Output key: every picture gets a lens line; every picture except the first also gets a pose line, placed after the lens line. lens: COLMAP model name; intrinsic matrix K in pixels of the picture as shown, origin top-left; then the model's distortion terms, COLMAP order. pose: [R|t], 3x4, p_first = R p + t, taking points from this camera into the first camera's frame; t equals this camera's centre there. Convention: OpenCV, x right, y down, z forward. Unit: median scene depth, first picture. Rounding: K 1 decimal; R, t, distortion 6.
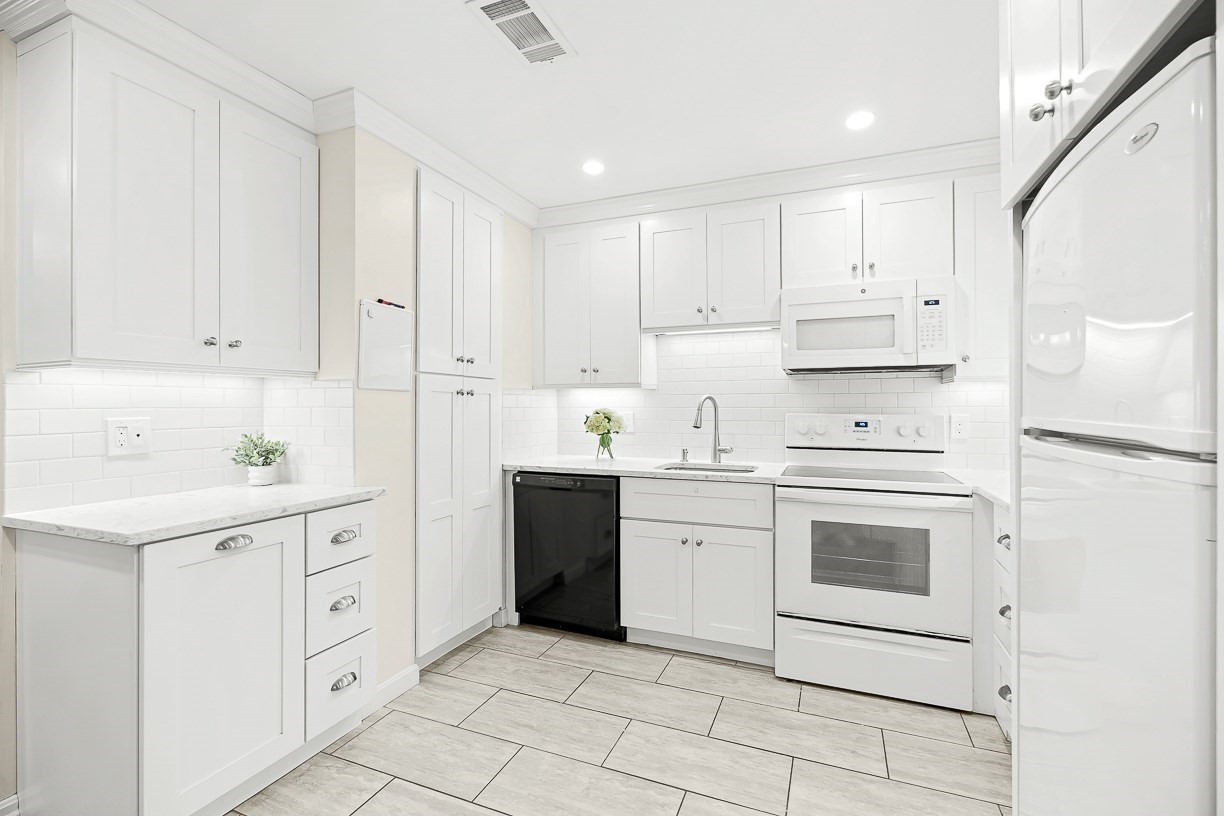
lens RADIAL K [[549.5, 0, 613.2], [0, 549.5, 404.6], [0, 0, 1]] dist [-0.000311, -0.000133]
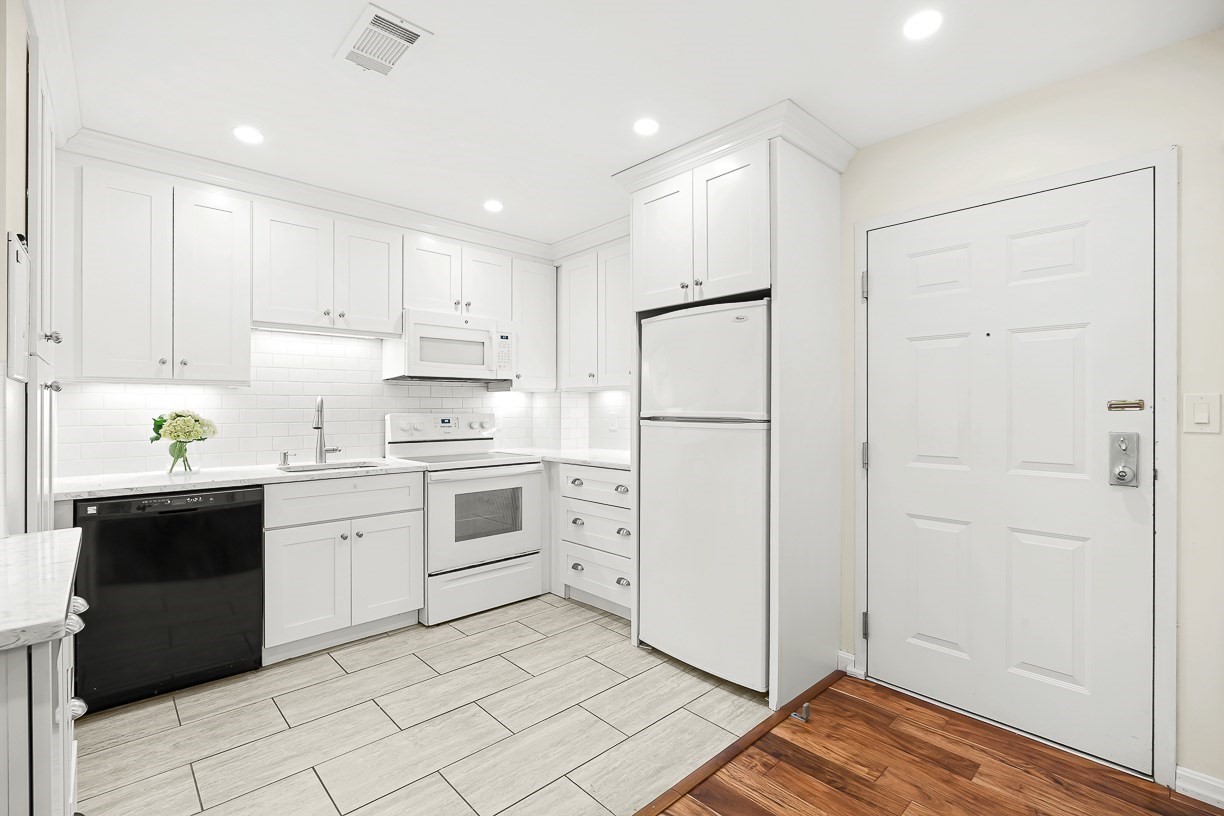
lens RADIAL K [[549.5, 0, 613.2], [0, 549.5, 404.6], [0, 0, 1]] dist [-0.000311, -0.000133]
pose [[0.414016, 0.003865, 0.910261, -0.614140], [-0.001850, 0.999992, -0.003404, 0.000590], [-0.910268, -0.000275, 0.414020, 0.106036]]
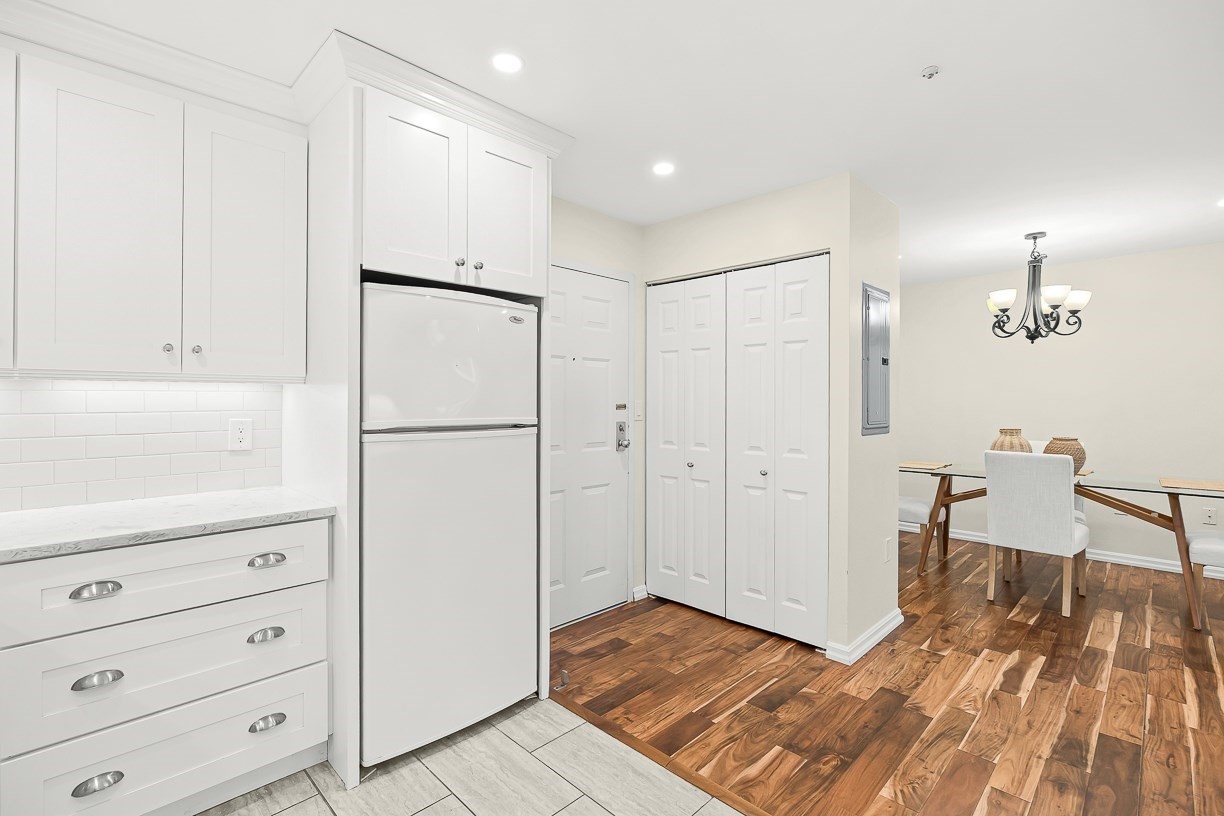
lens RADIAL K [[566.8, 0, 617.4], [0, 566.8, 398.0], [0, 0, 1]] dist [-0.000489, -0.000065]
pose [[-0.927668, -0.000480, 0.373406, -0.196006], [-0.002013, 0.999991, -0.003716, -0.017437], [-0.373401, -0.004199, -0.927660, 1.036609]]
